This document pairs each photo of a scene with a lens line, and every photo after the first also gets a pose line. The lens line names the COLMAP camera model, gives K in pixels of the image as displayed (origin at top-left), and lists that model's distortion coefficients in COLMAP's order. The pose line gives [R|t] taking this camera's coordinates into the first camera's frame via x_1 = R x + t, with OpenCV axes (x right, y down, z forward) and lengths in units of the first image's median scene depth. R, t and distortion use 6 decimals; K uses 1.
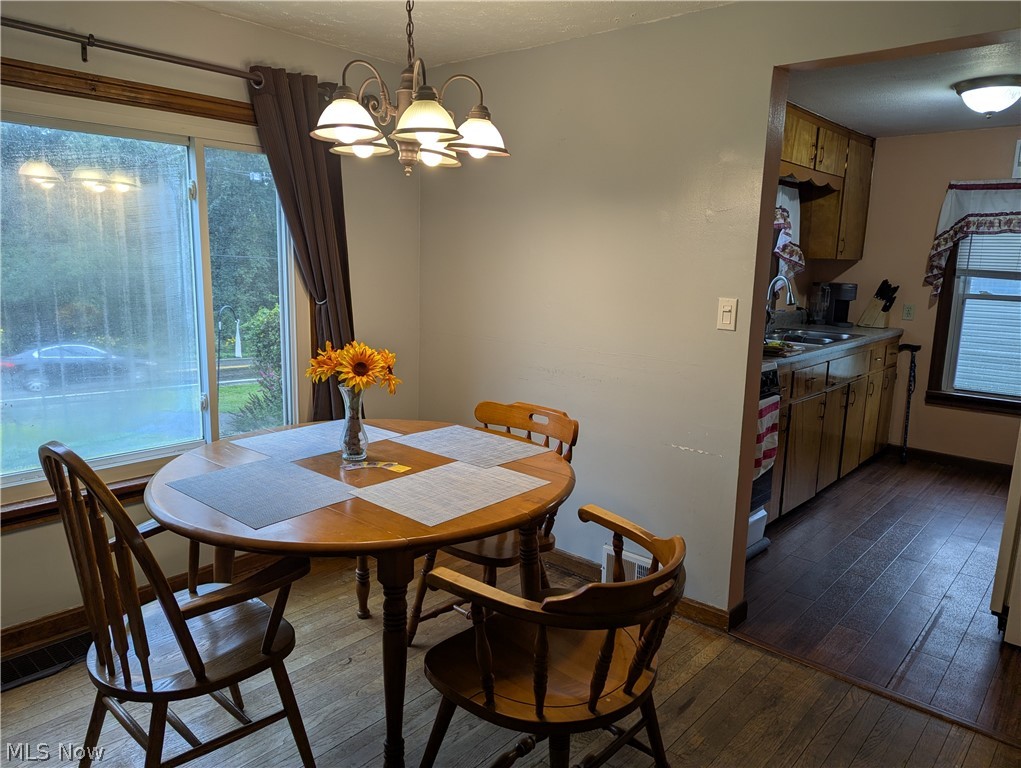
lens RADIAL K [[720.1, 0, 511.5], [0, 720.1, 384.3], [0, 0, 1]] dist [0.056342, -0.047465]
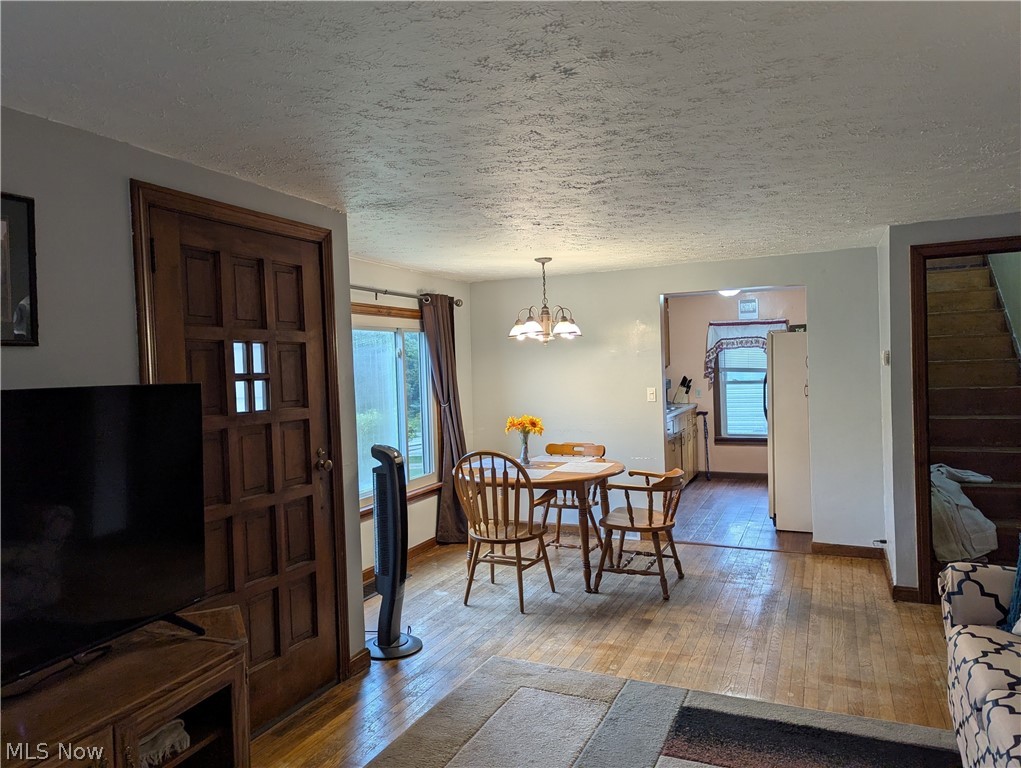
lens RADIAL K [[720.1, 0, 507.8], [0, 720.1, 383.7], [0, 0, 1]] dist [0.056342, -0.047465]
pose [[0.953257, -0.064122, 0.295278, -0.427351], [0.108409, 0.984741, -0.136137, 0.068553], [-0.282043, 0.161784, 0.945662, -0.546766]]
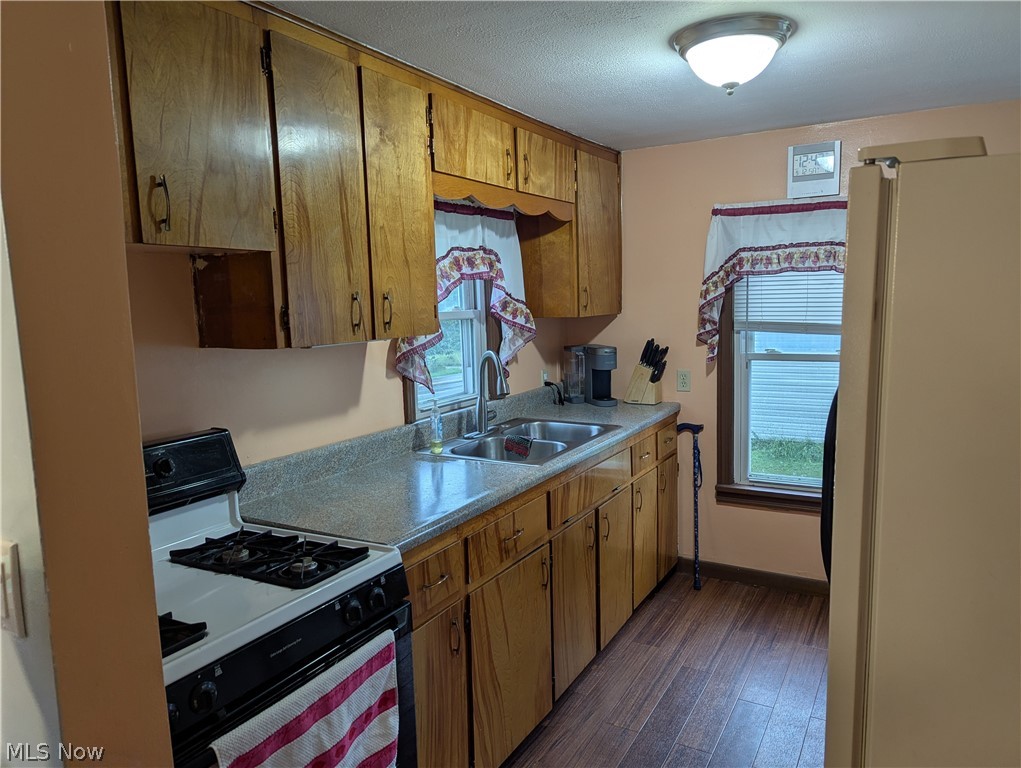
lens RADIAL K [[720.1, 0, 521.0], [0, 720.1, 388.2], [0, 0, 1]] dist [0.056342, -0.047465]
pose [[0.976197, -0.077311, 0.202638, 0.245523], [0.087199, 0.995375, -0.040320, -0.080558], [-0.198583, 0.057030, 0.978423, 0.330371]]
